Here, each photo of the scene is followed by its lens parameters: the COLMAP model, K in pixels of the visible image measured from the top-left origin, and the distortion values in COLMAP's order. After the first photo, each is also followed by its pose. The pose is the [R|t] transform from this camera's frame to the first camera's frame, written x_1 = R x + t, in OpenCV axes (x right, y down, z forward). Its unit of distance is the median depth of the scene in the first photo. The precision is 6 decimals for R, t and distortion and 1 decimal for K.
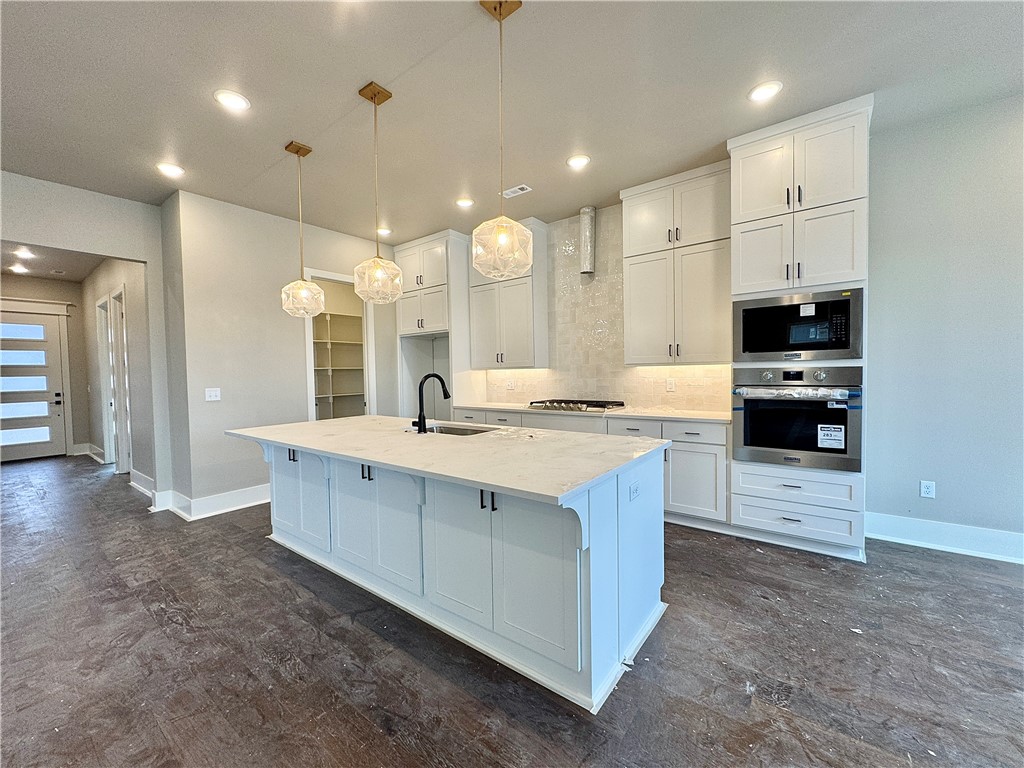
lens RADIAL K [[409.3, 0, 509.9], [0, 409.3, 386.6], [0, 0, 1]] dist [-0.004211, 0.000681]
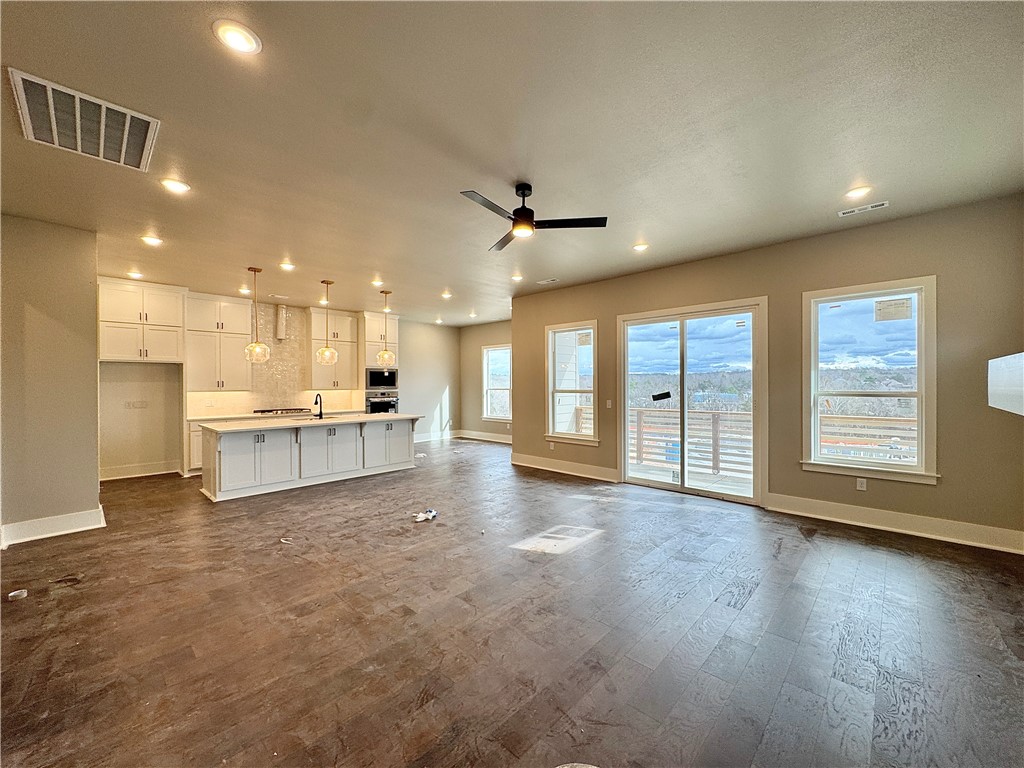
lens RADIAL K [[409.3, 0, 512.8], [0, 409.3, 386.1], [0, 0, 1]] dist [-0.004211, 0.000681]
pose [[0.105609, 0.016798, 0.994266, -2.191700], [0.042893, 0.998850, -0.021432, 0.020716], [-0.993482, 0.044910, 0.104767, -0.304298]]
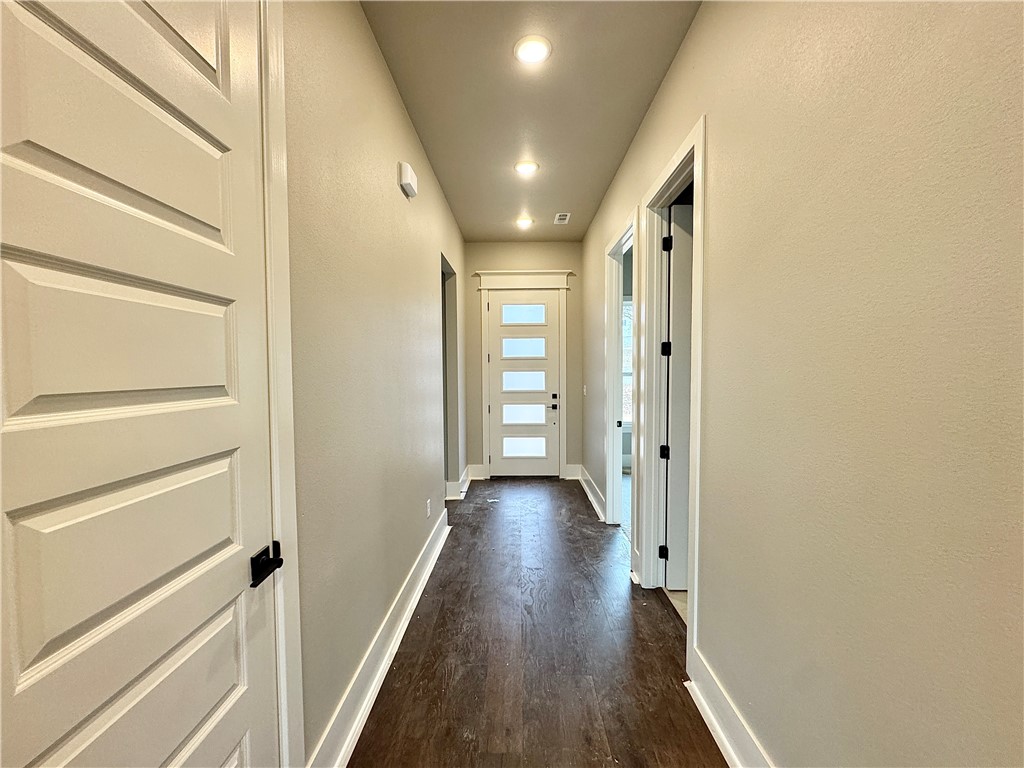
lens RADIAL K [[409.3, 0, 512.8], [0, 409.3, 382.8], [0, 0, 1]] dist [-0.004211, 0.000681]
pose [[0.599173, 0.043272, -0.799450, -1.263982], [-0.031709, 0.999037, 0.030310, -0.056438], [0.799992, 0.007189, 0.599968, 1.110634]]
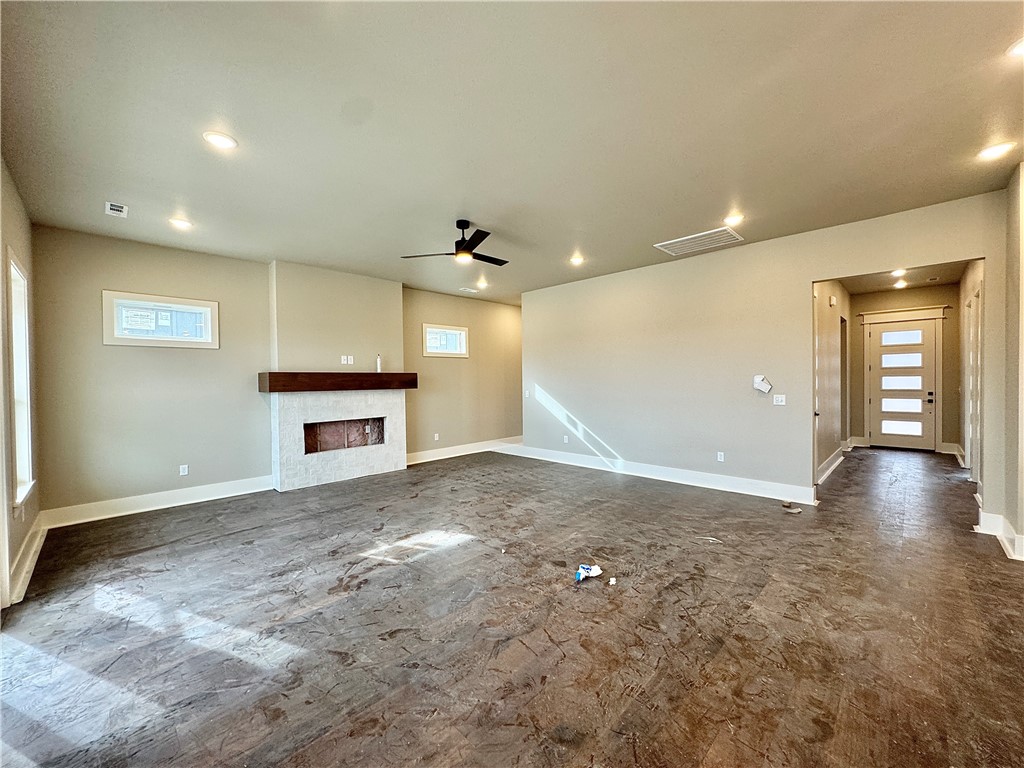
lens RADIAL K [[409.3, 0, 512.4], [0, 409.3, 382.5], [0, 0, 1]] dist [-0.004211, 0.000681]
pose [[-0.122619, 0.028938, -0.992032, 0.192629], [-0.023192, 0.999218, 0.032014, -0.040563], [0.992183, 0.026933, -0.121852, 0.095901]]
